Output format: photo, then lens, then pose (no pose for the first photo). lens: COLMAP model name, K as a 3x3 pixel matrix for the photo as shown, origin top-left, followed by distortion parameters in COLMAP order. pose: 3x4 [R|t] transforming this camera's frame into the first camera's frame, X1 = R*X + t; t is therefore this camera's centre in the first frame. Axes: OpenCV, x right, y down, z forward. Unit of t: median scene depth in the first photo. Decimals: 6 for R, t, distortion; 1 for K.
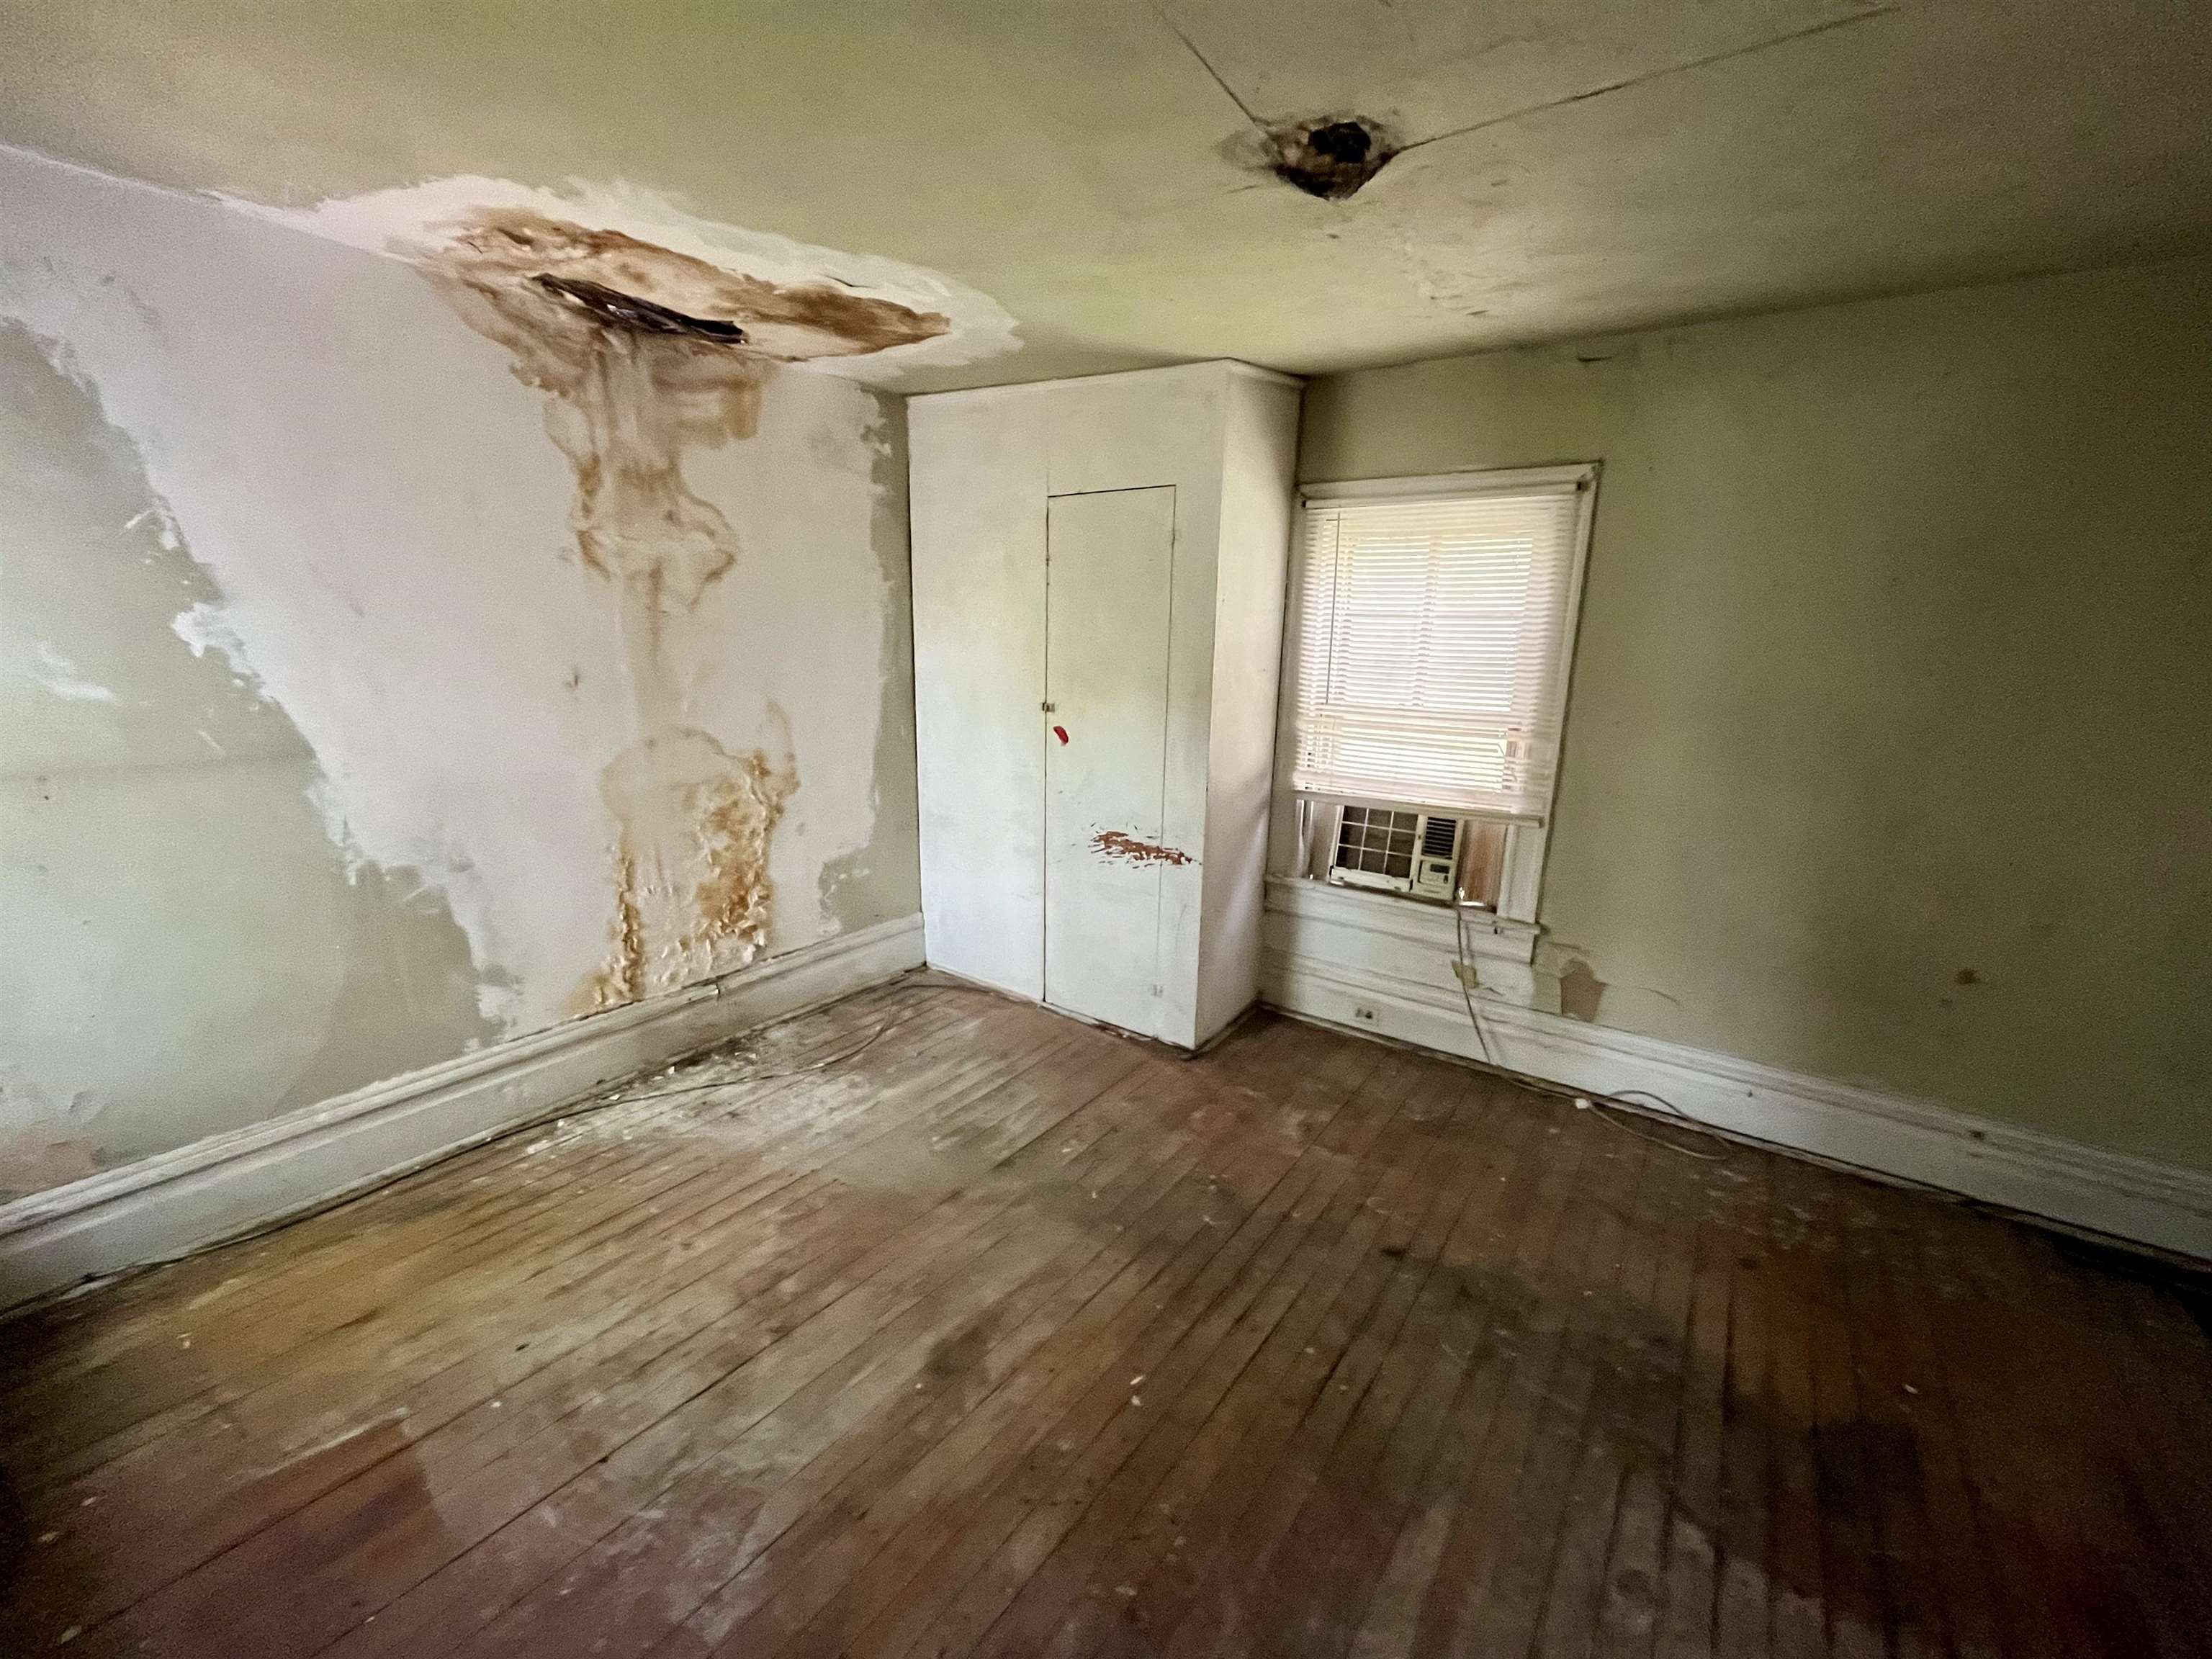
lens RADIAL K [[905.1, 0, 1103.0], [0, 905.1, 831.3], [0, 0, 1]] dist [-0.000240, -0.000450]
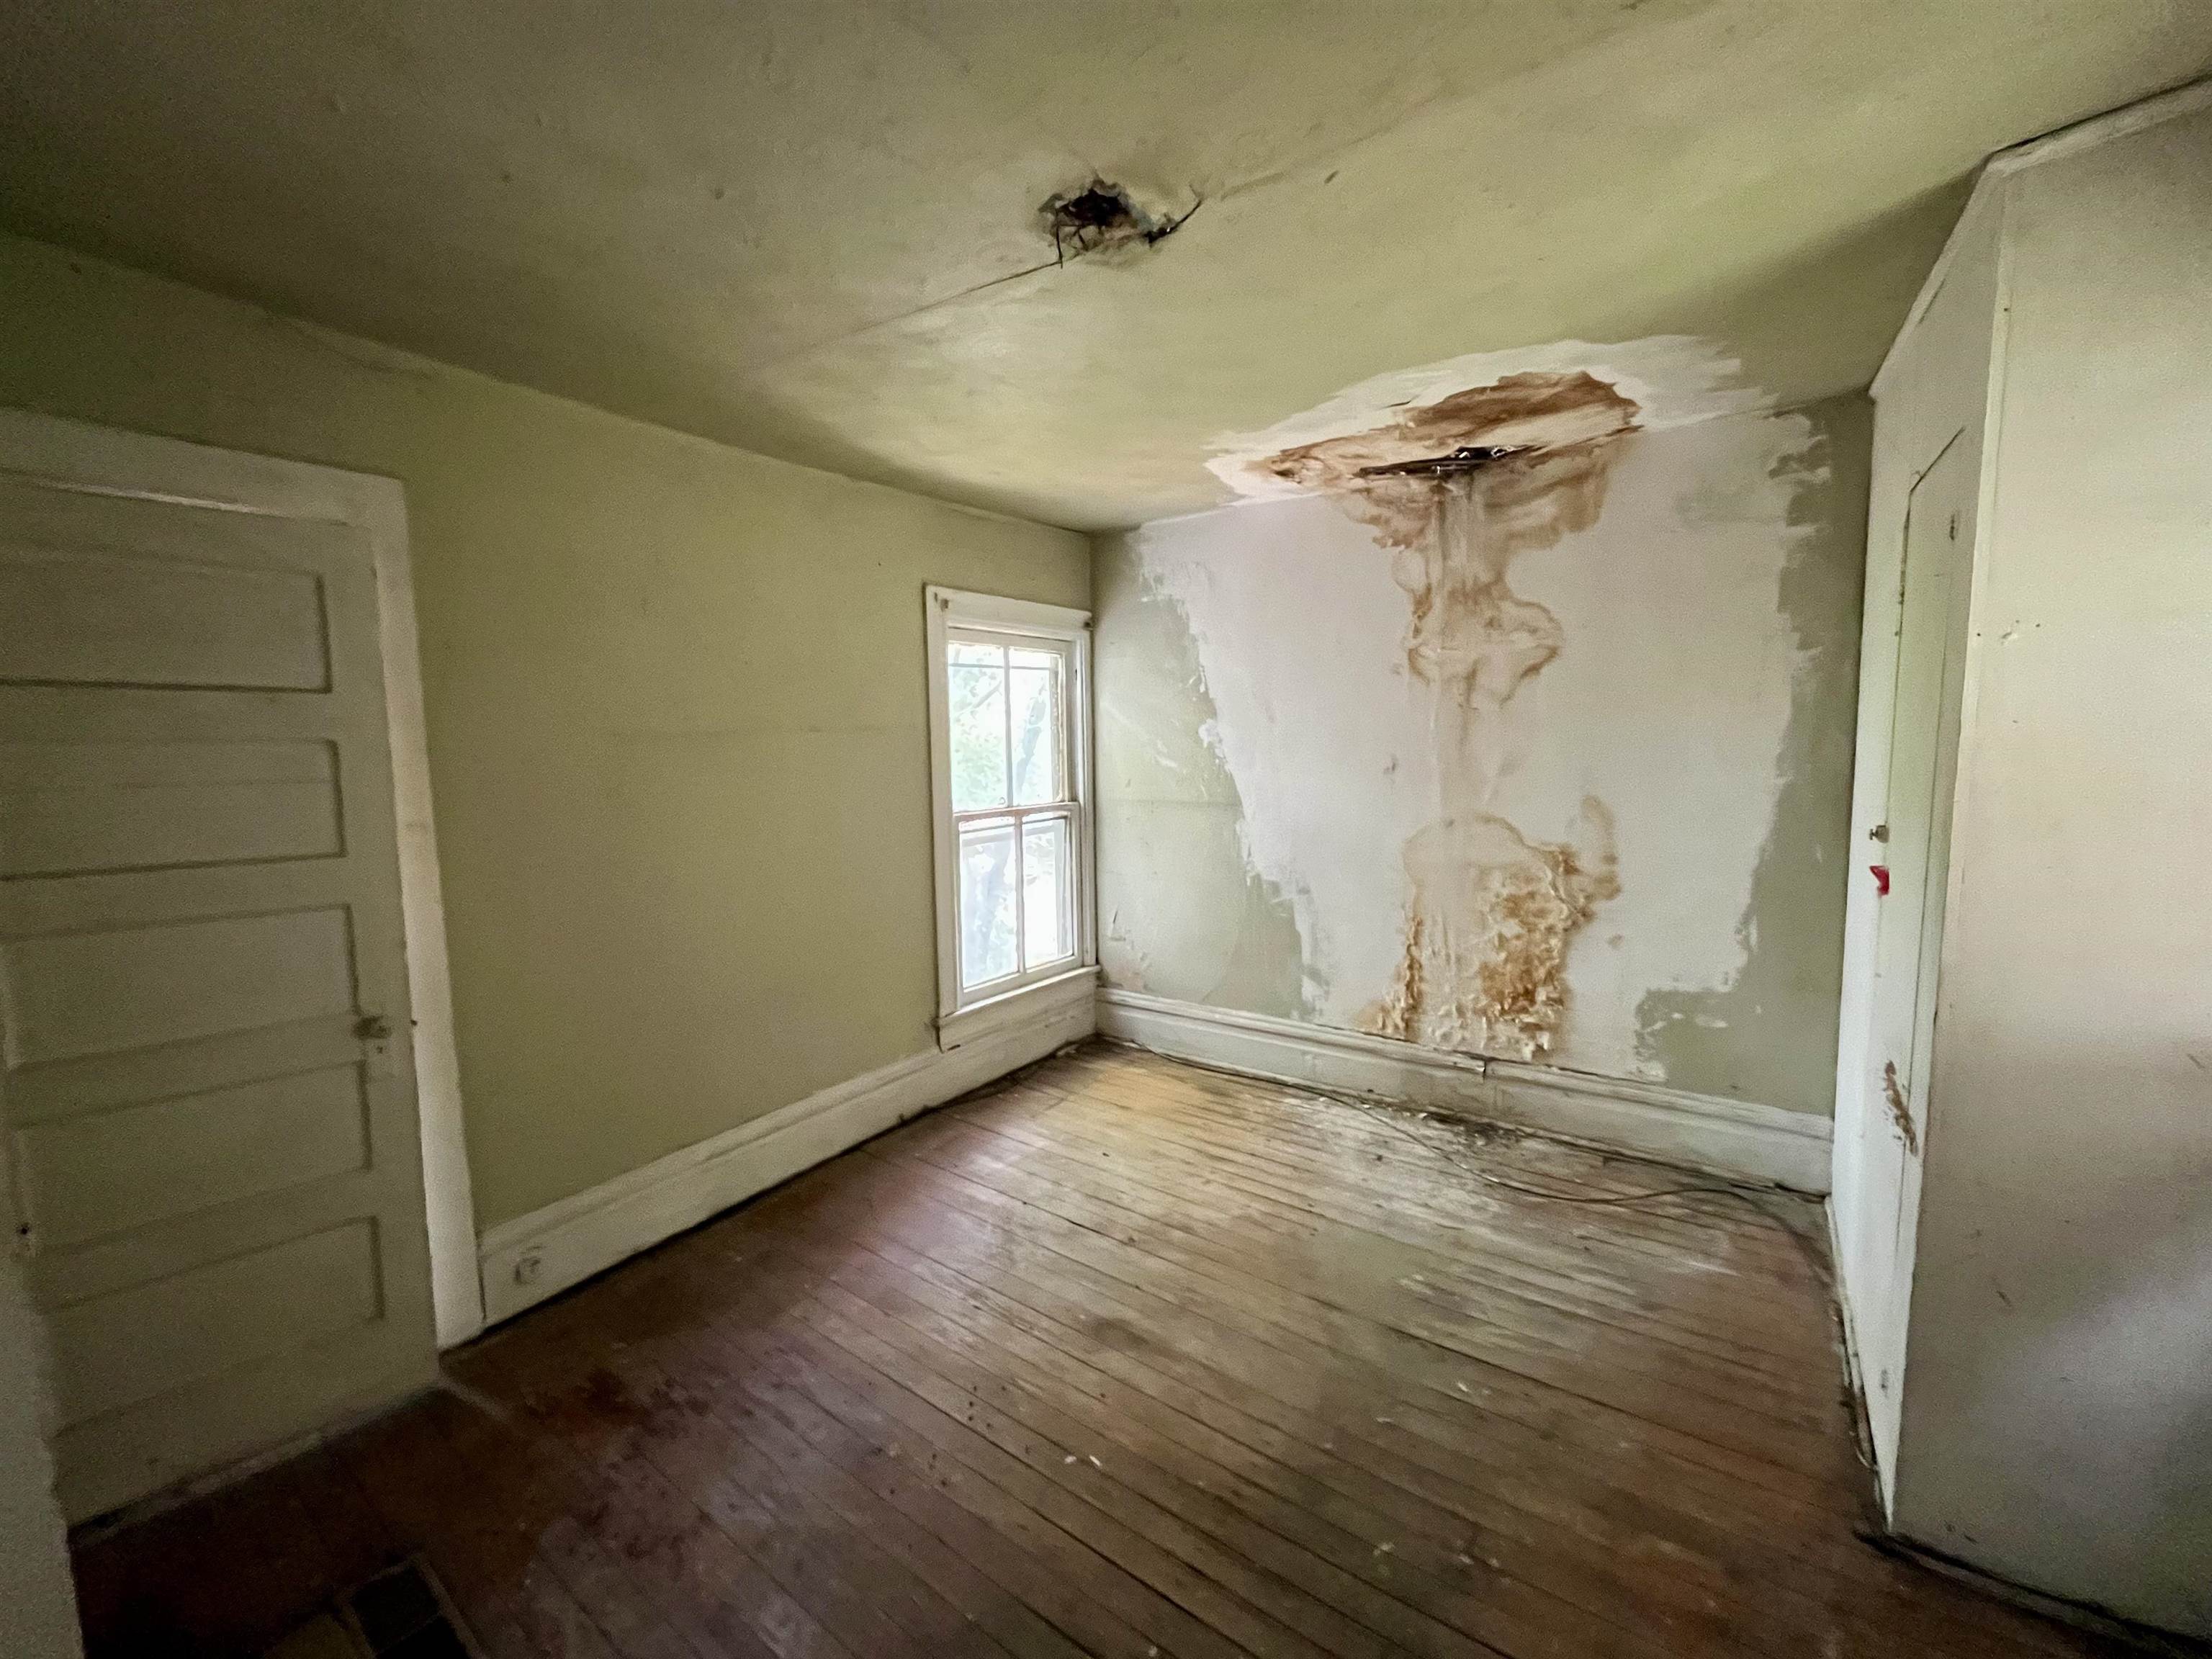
lens RADIAL K [[905.1, 0, 1103.0], [0, 905.1, 831.3], [0, 0, 1]] dist [-0.000240, -0.000450]
pose [[-0.001268, 0.094279, -0.995545, 0.616335], [-0.193608, 0.976686, 0.092740, -0.106805], [0.981078, 0.192863, 0.017014, 0.545697]]
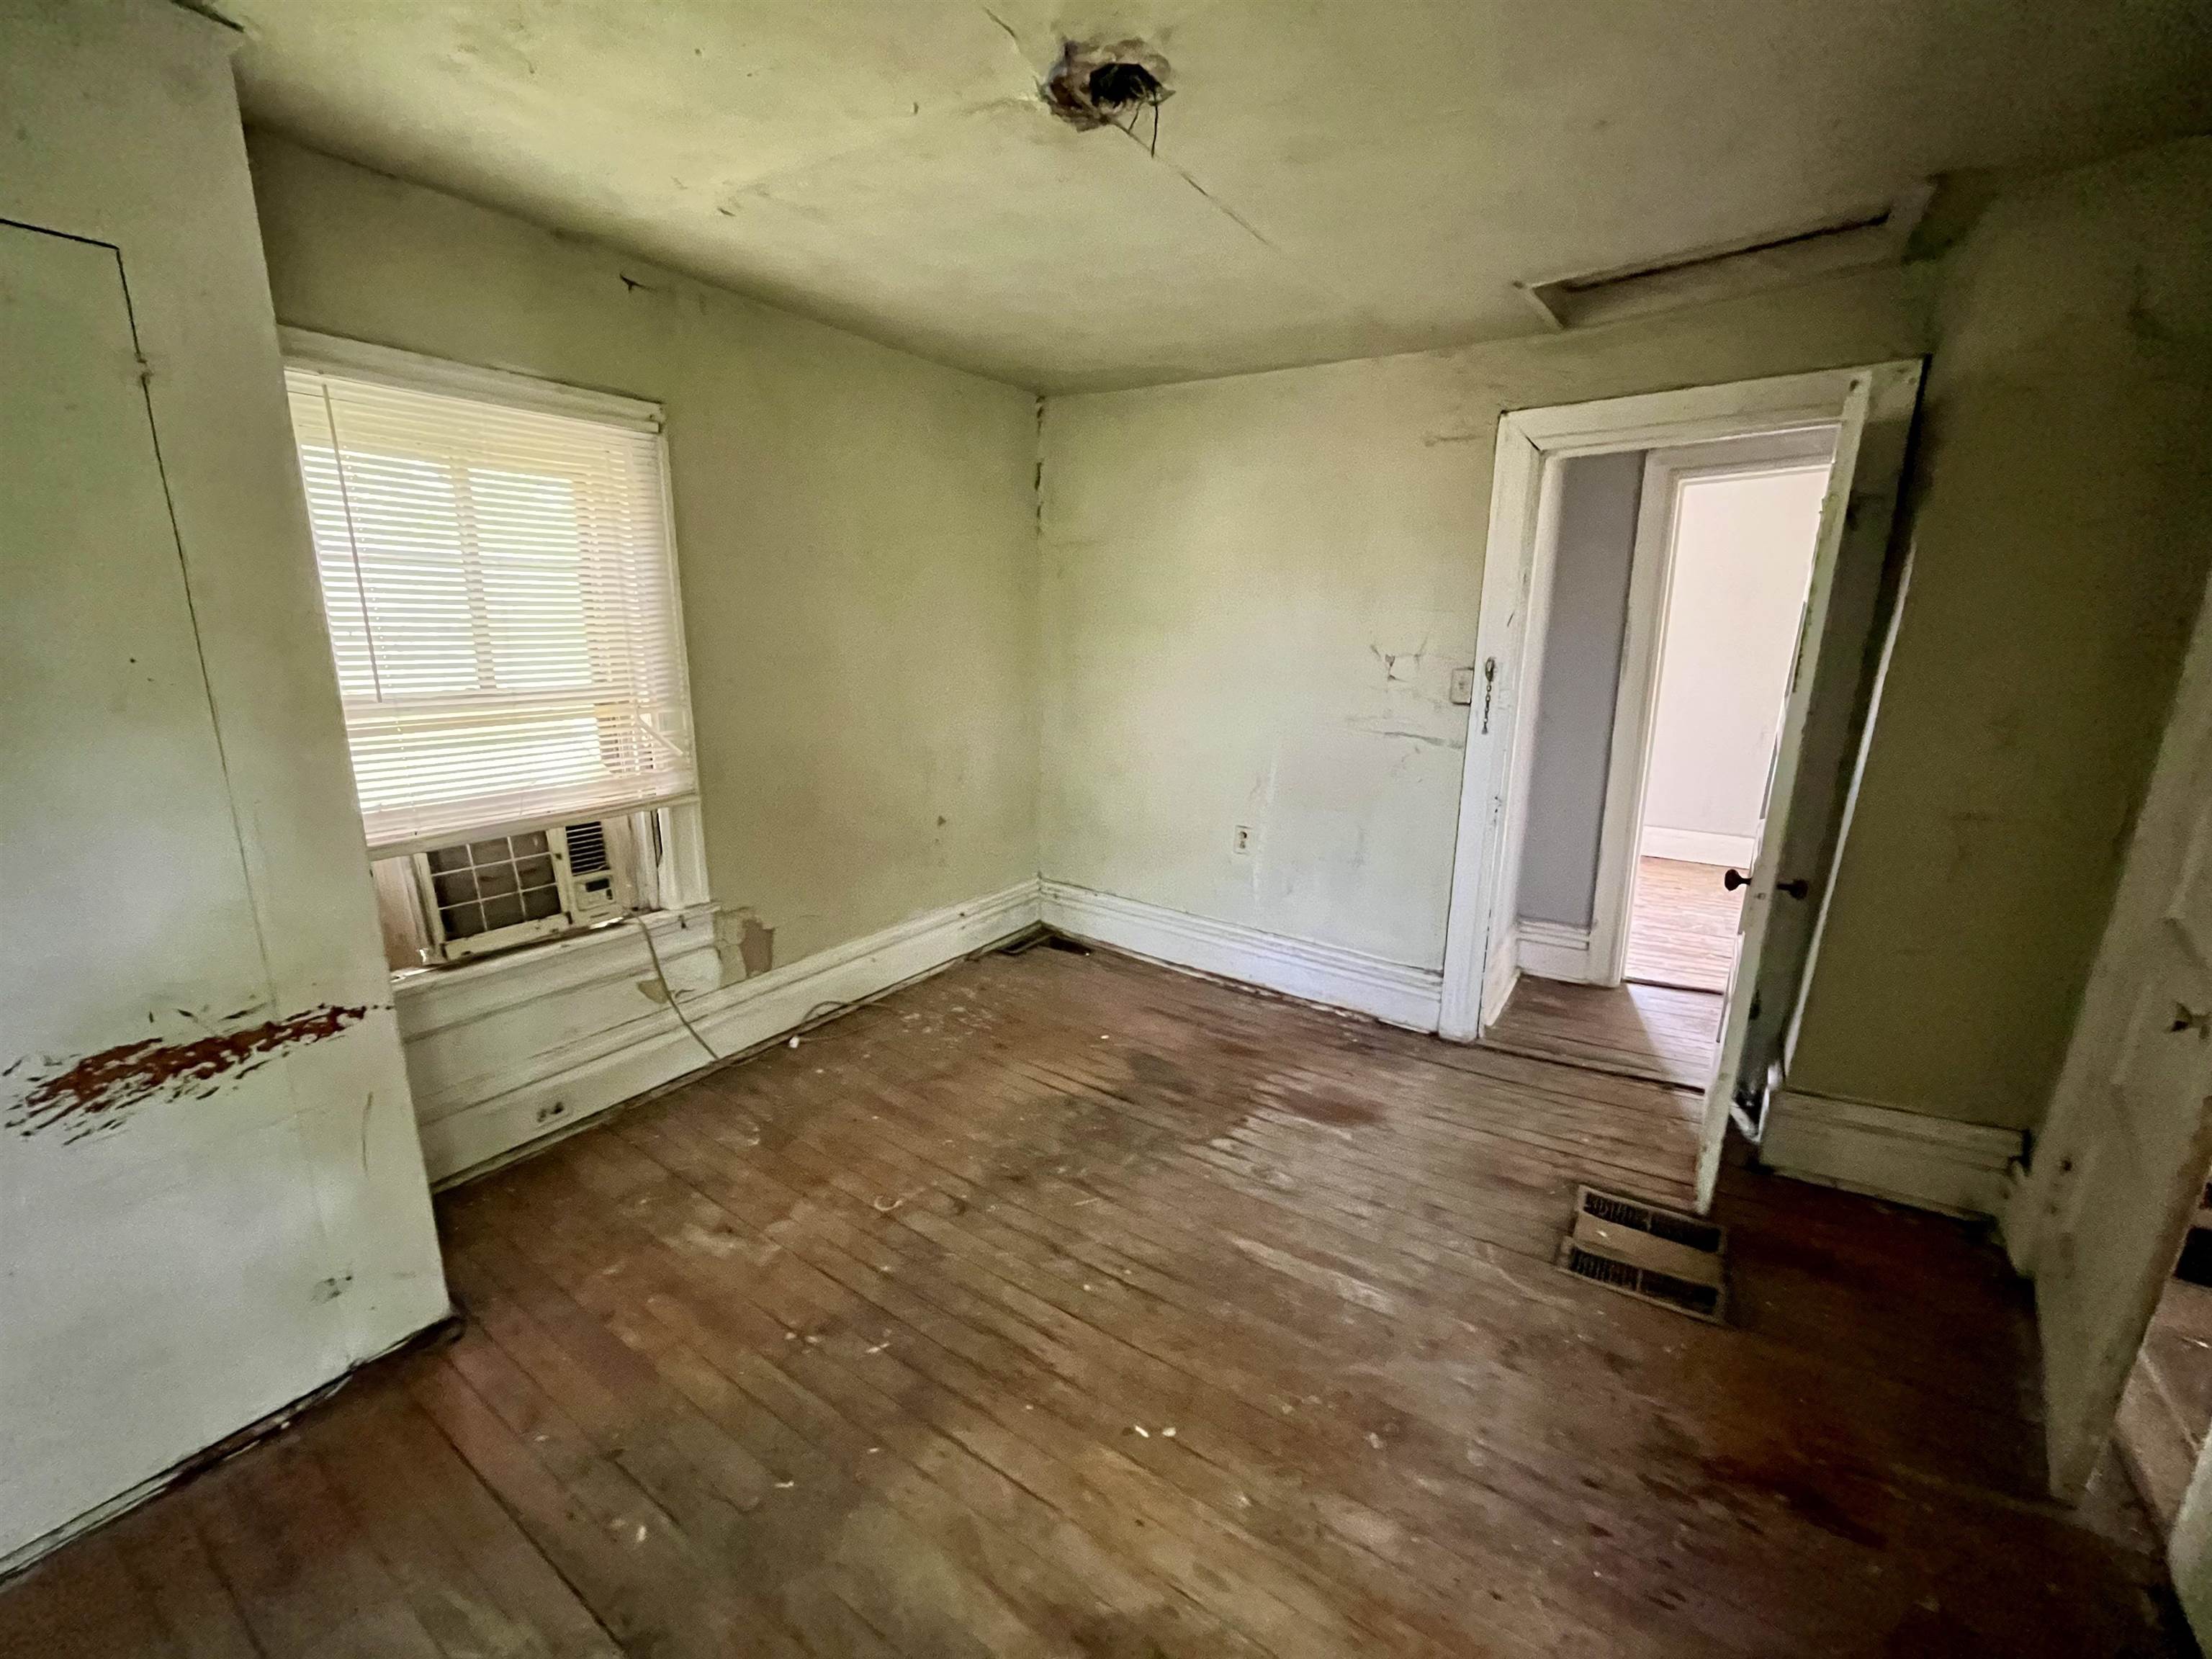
lens RADIAL K [[905.1, 0, 1103.0], [0, 905.1, 831.3], [0, 0, 1]] dist [-0.000240, -0.000450]
pose [[-0.032550, -0.250303, 0.967620, -0.433724], [0.204197, 0.946047, 0.251592, -0.121439], [-0.978389, 0.205774, 0.020317, 0.570894]]
